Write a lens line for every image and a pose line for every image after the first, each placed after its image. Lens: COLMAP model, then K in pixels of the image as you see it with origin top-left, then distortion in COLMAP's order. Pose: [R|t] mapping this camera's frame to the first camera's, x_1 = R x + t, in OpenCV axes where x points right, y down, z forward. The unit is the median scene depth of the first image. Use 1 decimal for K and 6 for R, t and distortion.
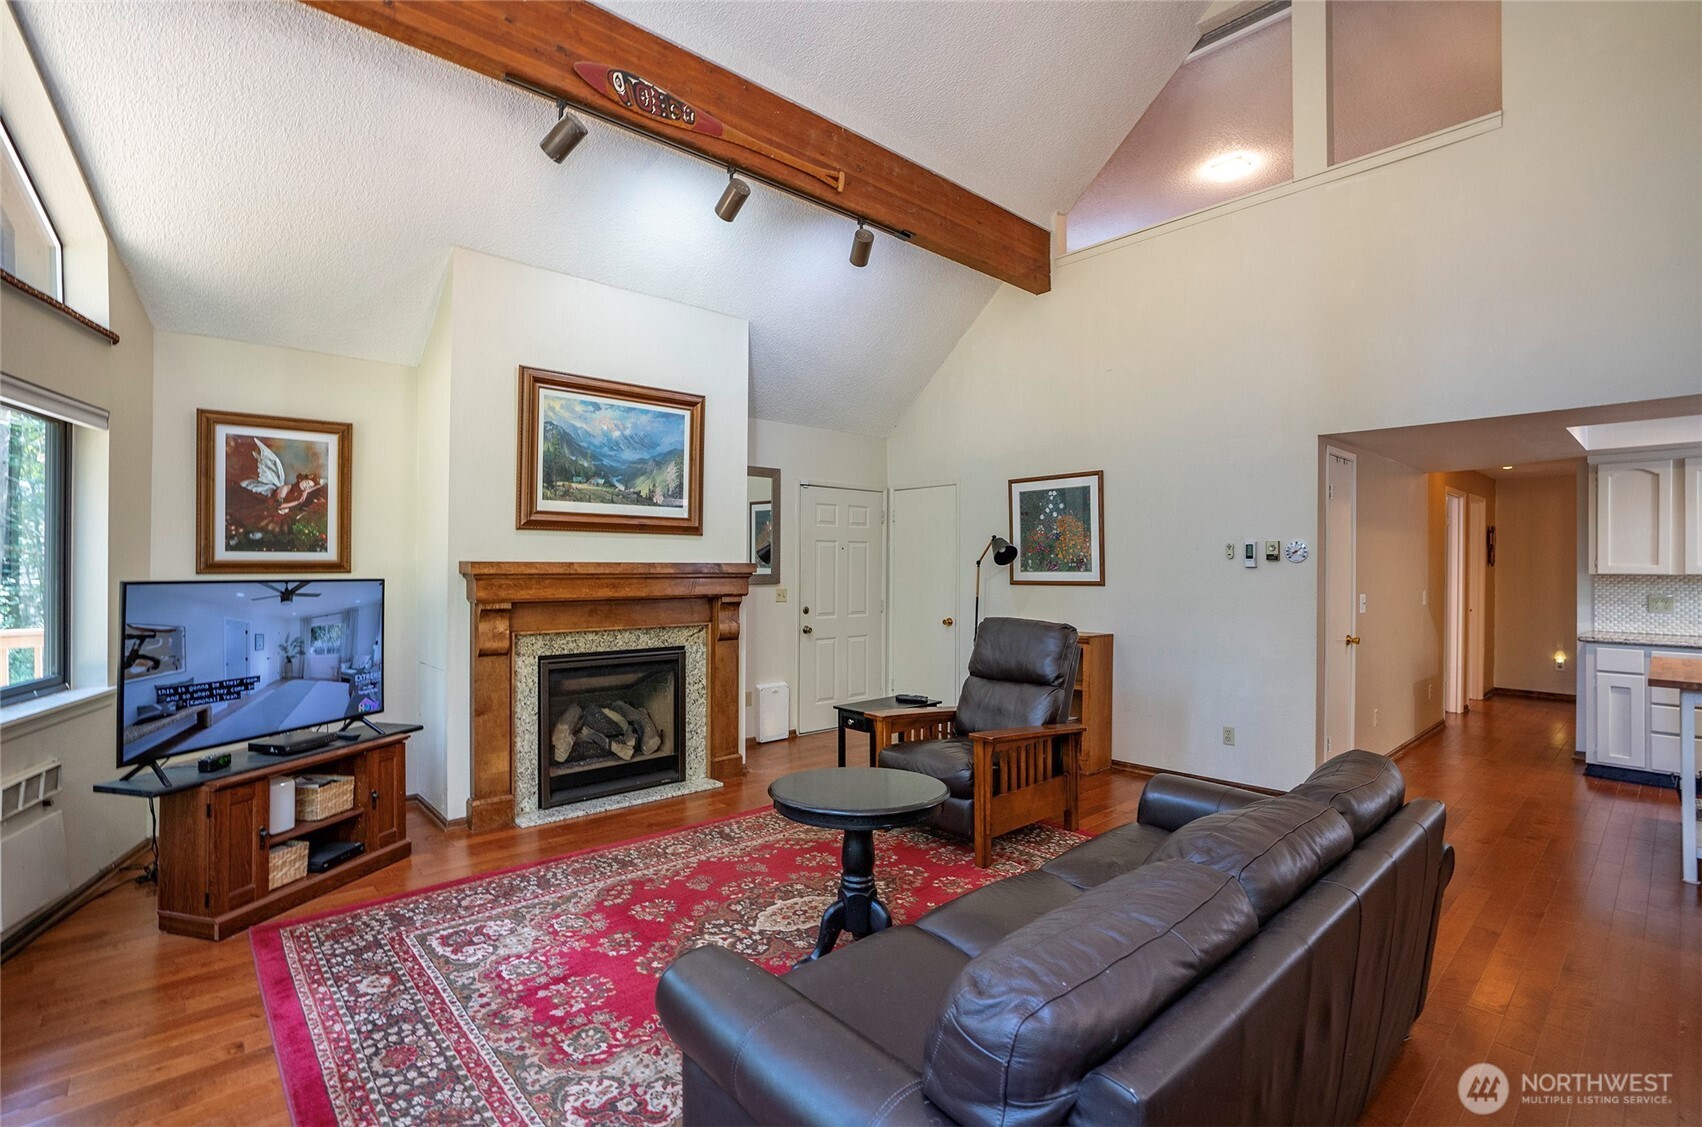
lens RADIAL K [[809.0, 0, 821.0], [0, 809.0, 565.8], [0, 0, 1]] dist [-0.051966, 0.013660]
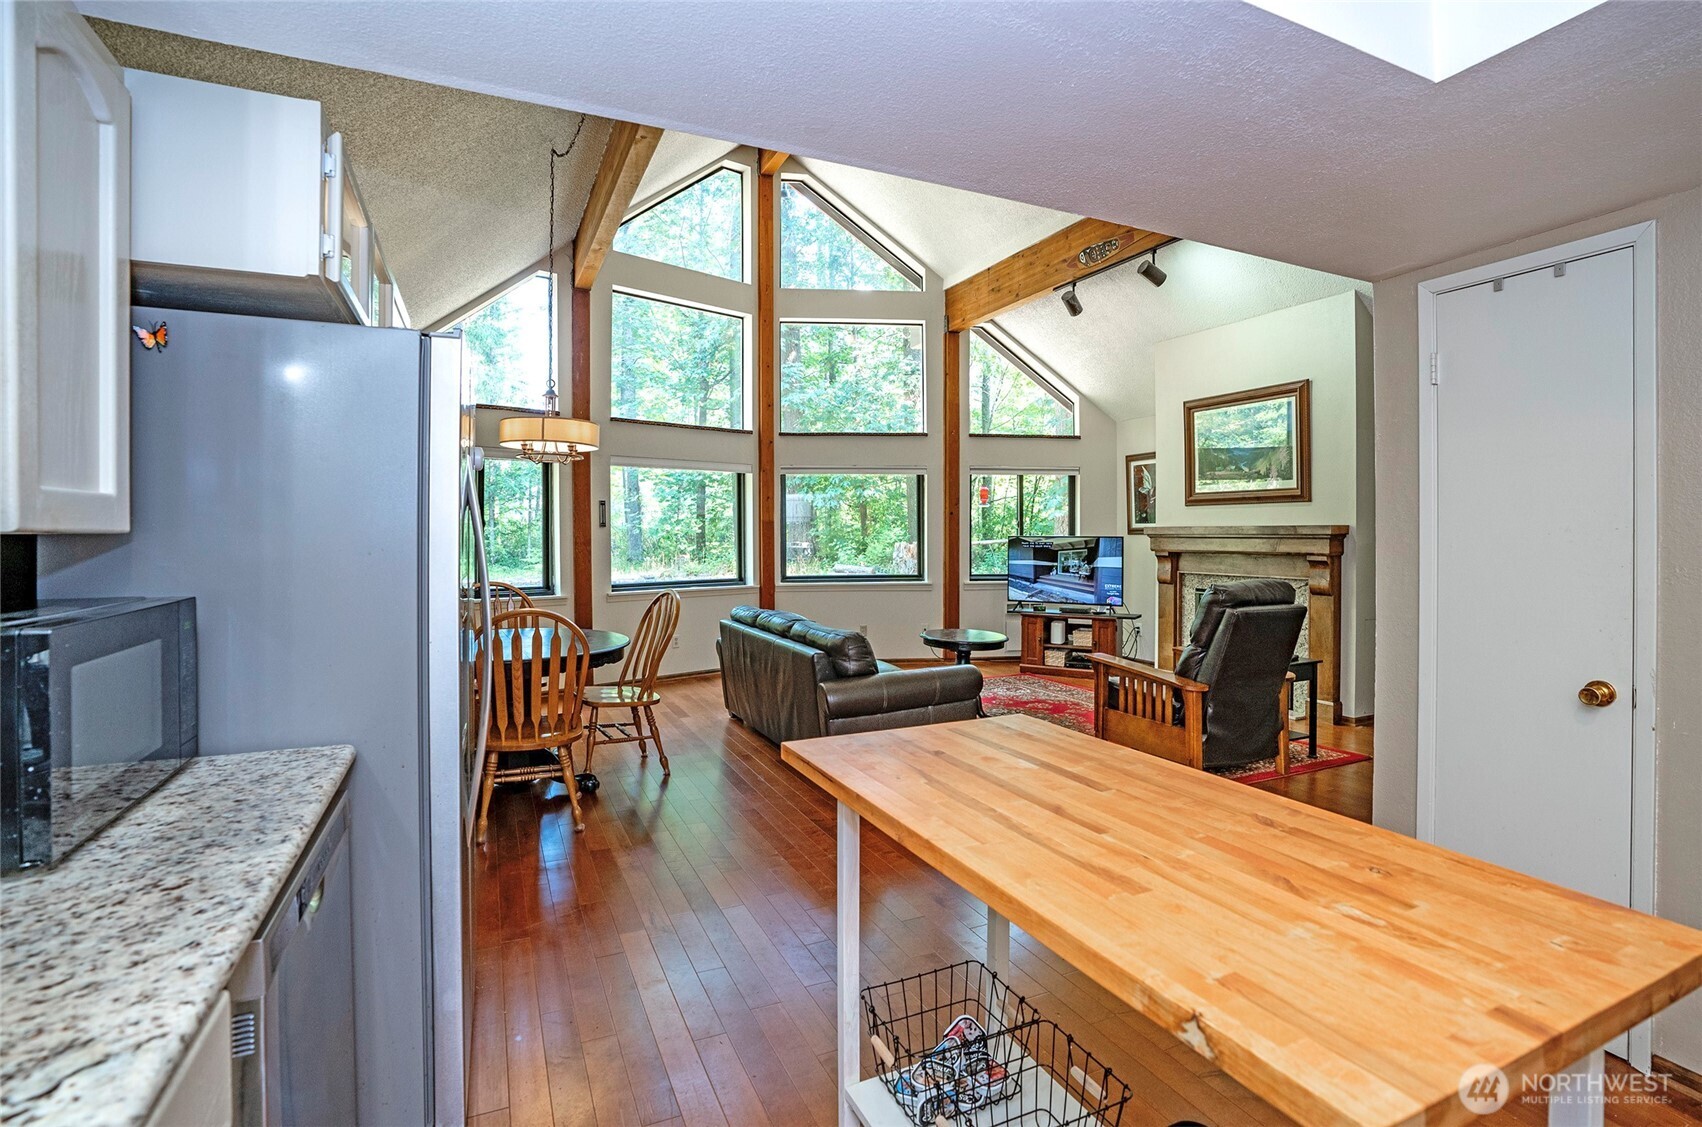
lens RADIAL K [[809.0, 0, 879.9], [0, 809.0, 541.6], [0, 0, 1]] dist [-0.051966, 0.013660]
pose [[-0.261579, 0.005243, -0.965168, 1.137919], [-0.001075, 0.999983, 0.005724, 0.014193], [0.965182, 0.002535, -0.261569, 0.728814]]
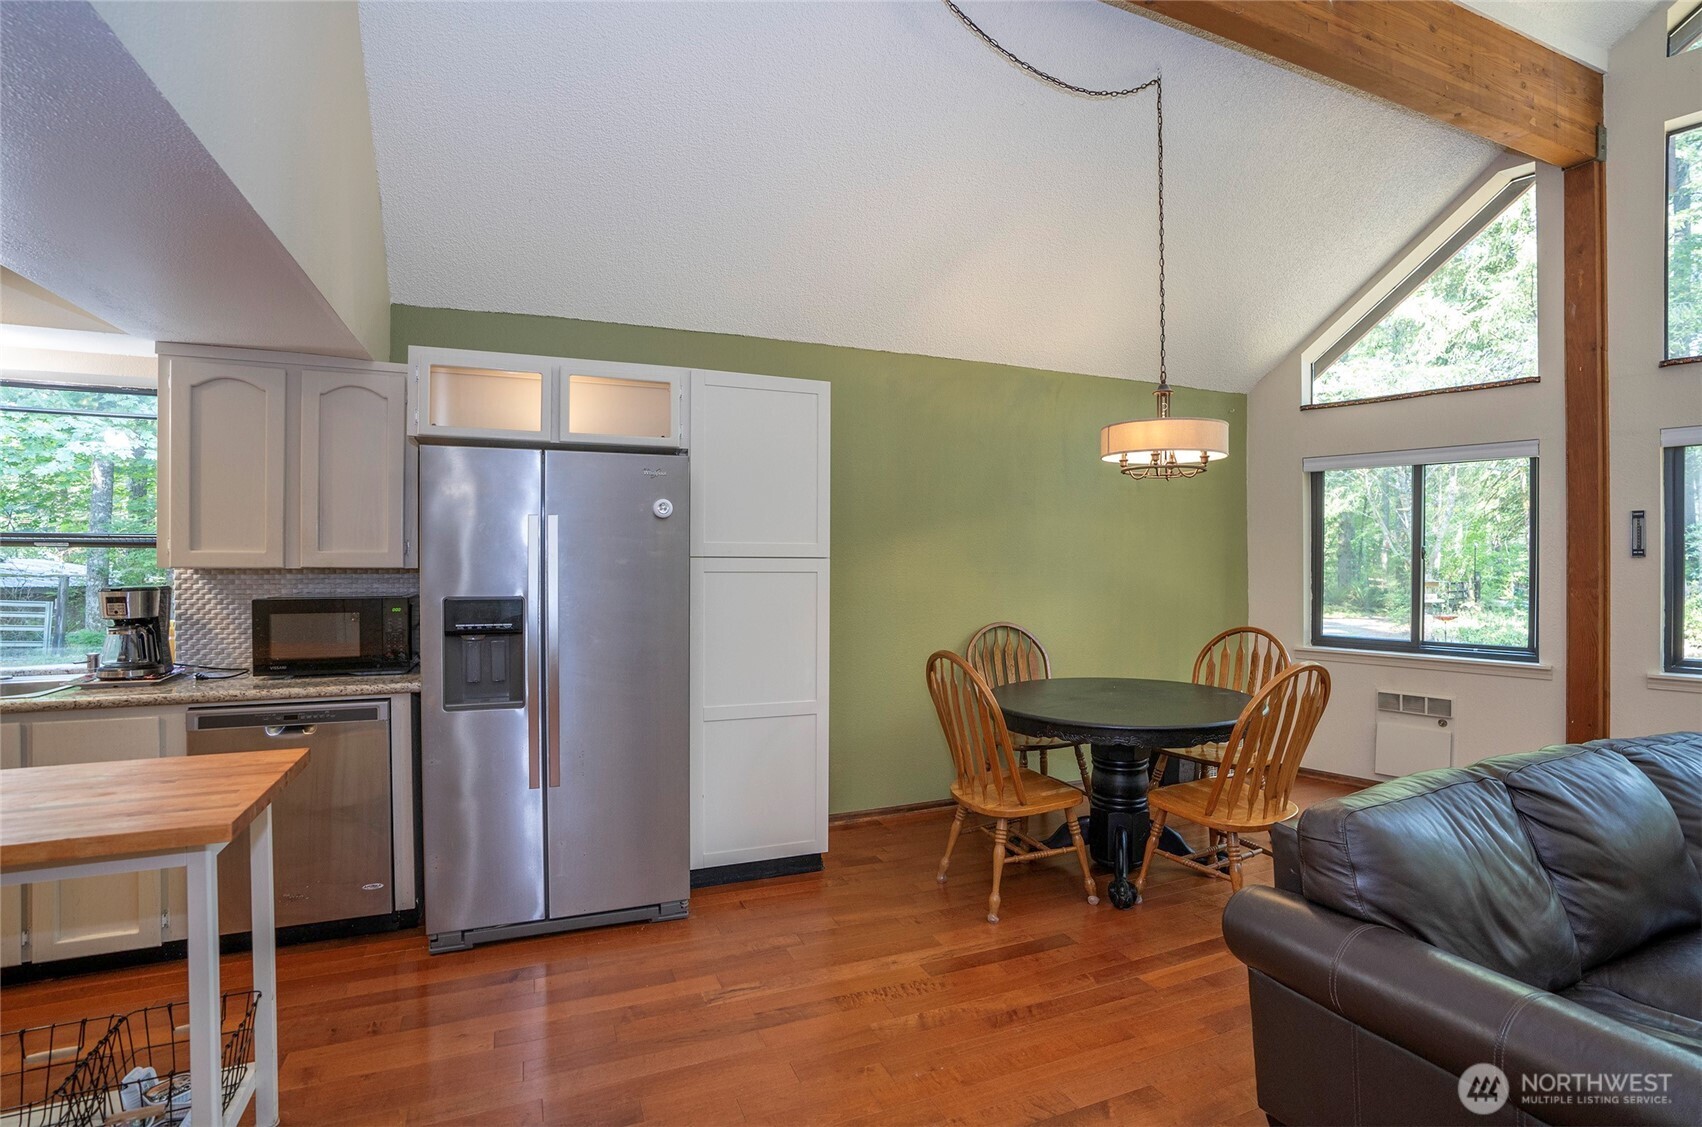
lens RADIAL K [[809.0, 0, 834.0], [0, 809.0, 566.6], [0, 0, 1]] dist [-0.051966, 0.013660]
pose [[-0.943557, -0.007252, 0.331131, 0.442472], [-0.004512, 0.999949, 0.009040, 0.004019], [-0.331180, 0.007036, -0.943541, 0.889277]]
